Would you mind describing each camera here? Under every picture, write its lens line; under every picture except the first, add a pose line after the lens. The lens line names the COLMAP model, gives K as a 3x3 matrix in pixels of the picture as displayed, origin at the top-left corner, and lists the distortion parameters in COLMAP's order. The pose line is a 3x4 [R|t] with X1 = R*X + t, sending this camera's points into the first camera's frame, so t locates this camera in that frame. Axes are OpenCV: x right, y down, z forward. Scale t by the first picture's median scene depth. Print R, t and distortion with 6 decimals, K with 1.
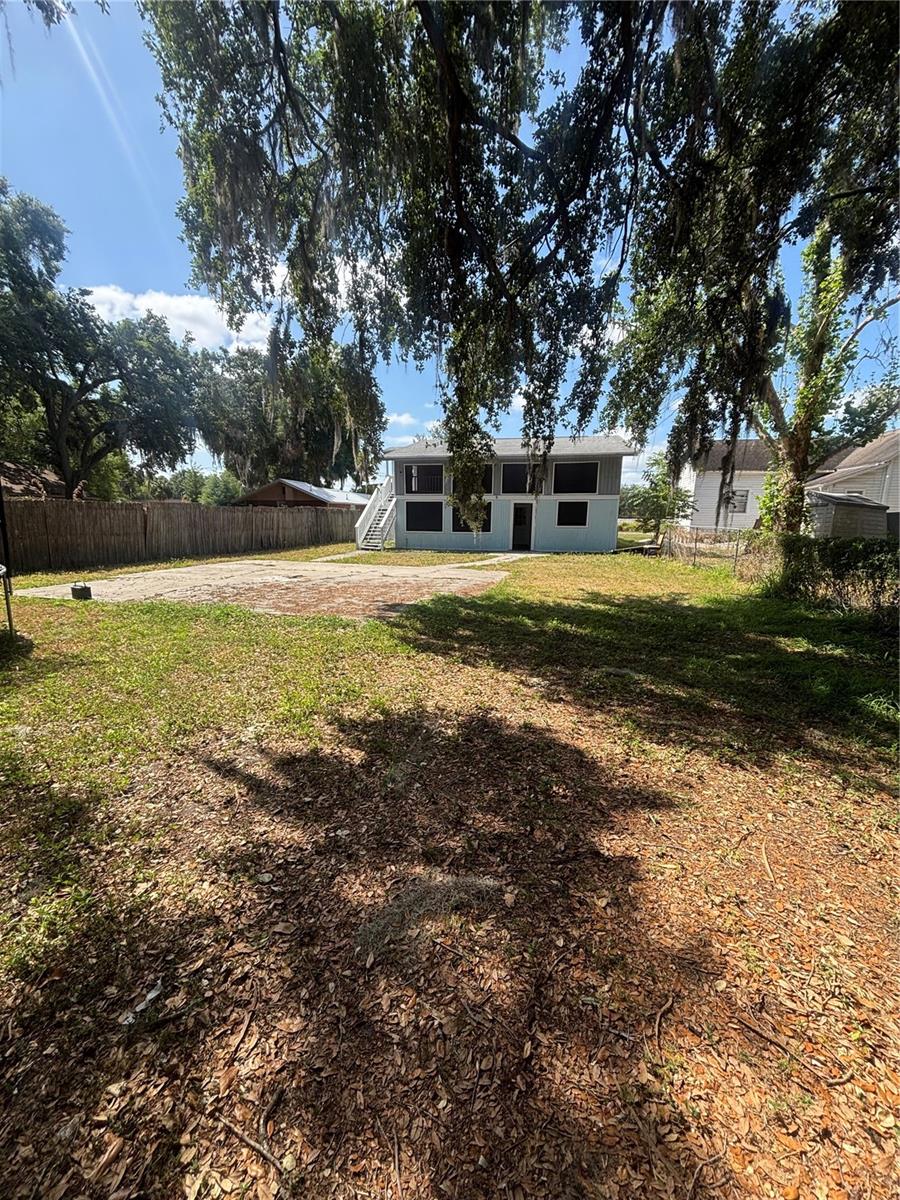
lens RADIAL K [[482.5, 0, 448.8], [0, 482.5, 605.6], [0, 0, 1]] dist [-0.002541, -0.000420]
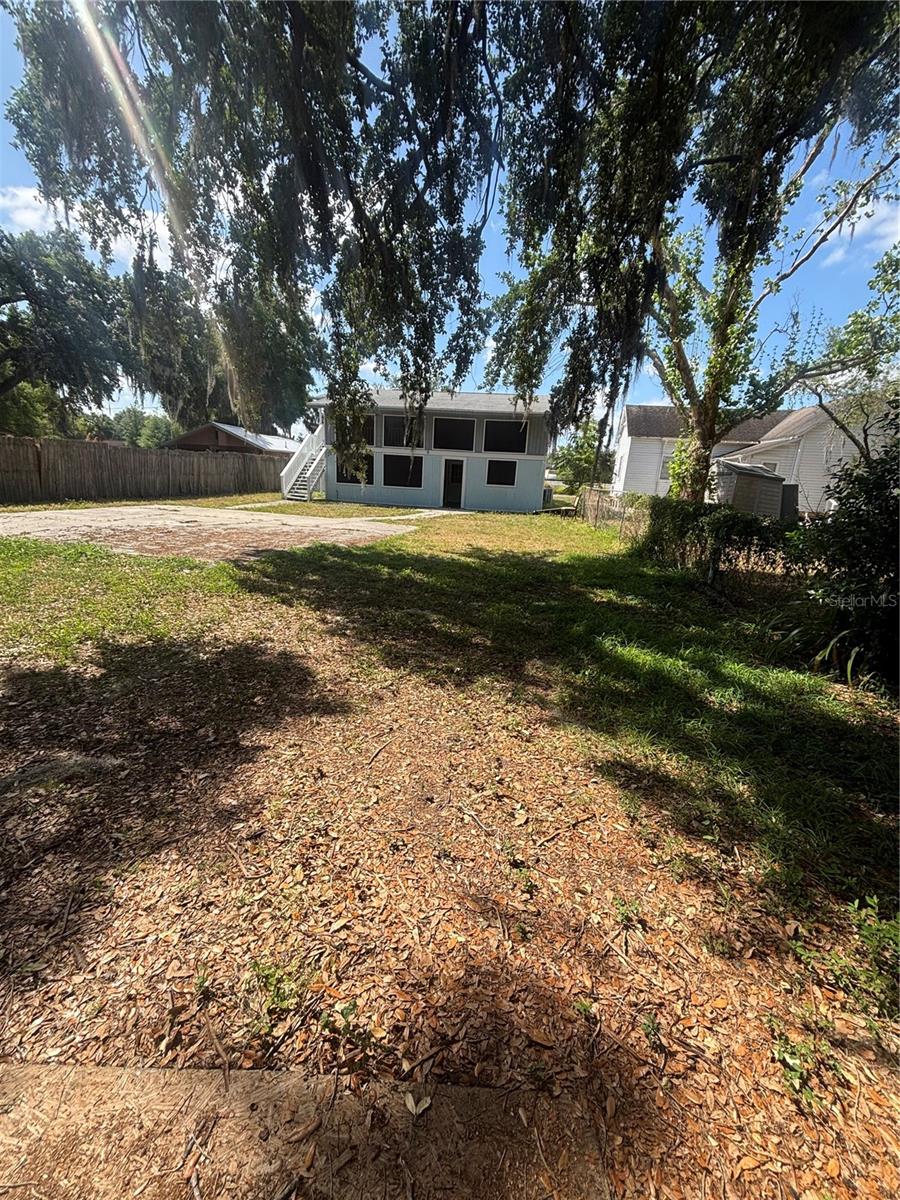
lens RADIAL K [[482.5, 0, 446.1], [0, 482.5, 605.0], [0, 0, 1]] dist [-0.002541, -0.000420]
pose [[0.996677, 0.025041, 0.077504, 0.157784], [-0.031448, 0.996089, 0.082573, 0.013434], [-0.075133, -0.084736, 0.993567, -0.040725]]
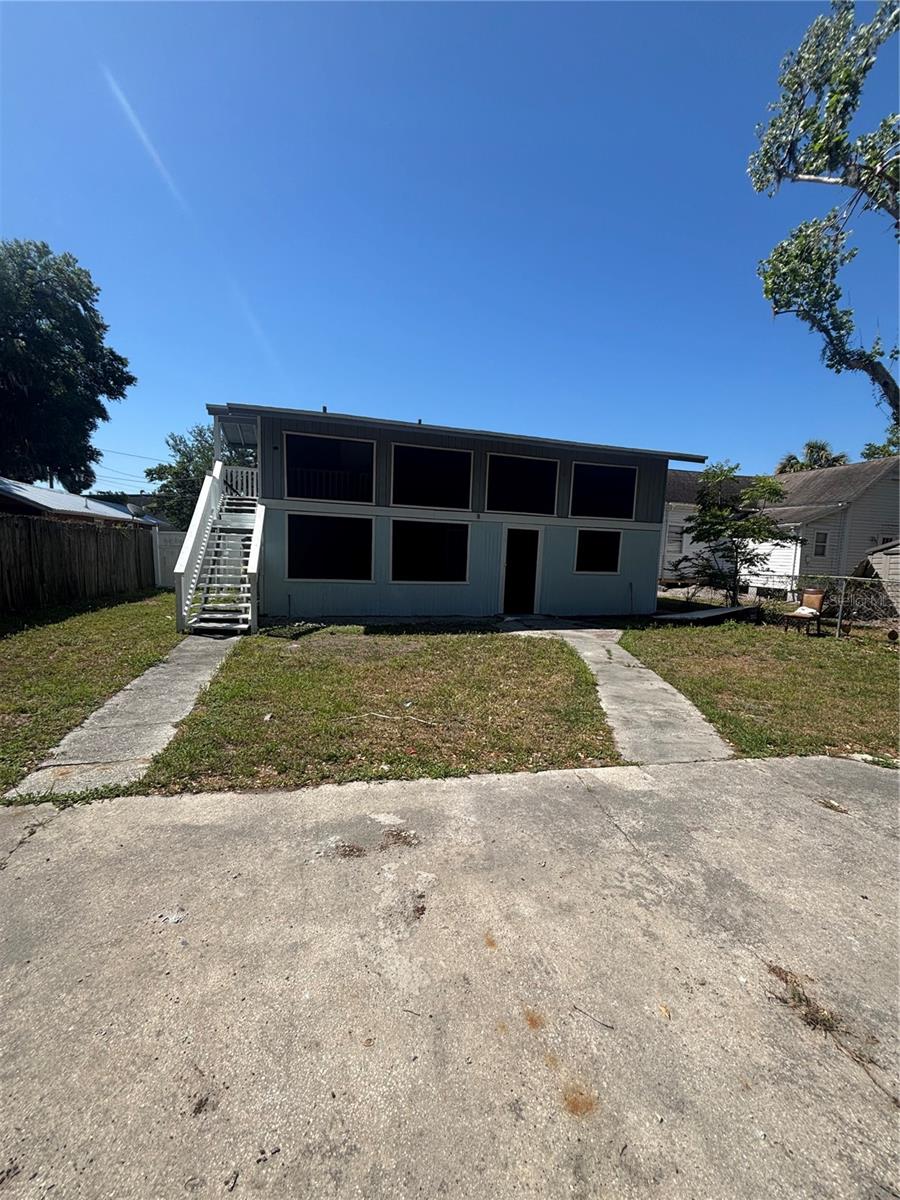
lens RADIAL K [[481.3, 0, 449.2], [0, 481.3, 602.8], [0, 0, 1]] dist [-0.000039, 0.000004]
pose [[0.879292, -0.027975, 0.475461, -0.430498], [0.057757, 0.997169, -0.048143, -0.253445], [-0.472768, 0.069793, 0.878419, 1.327344]]
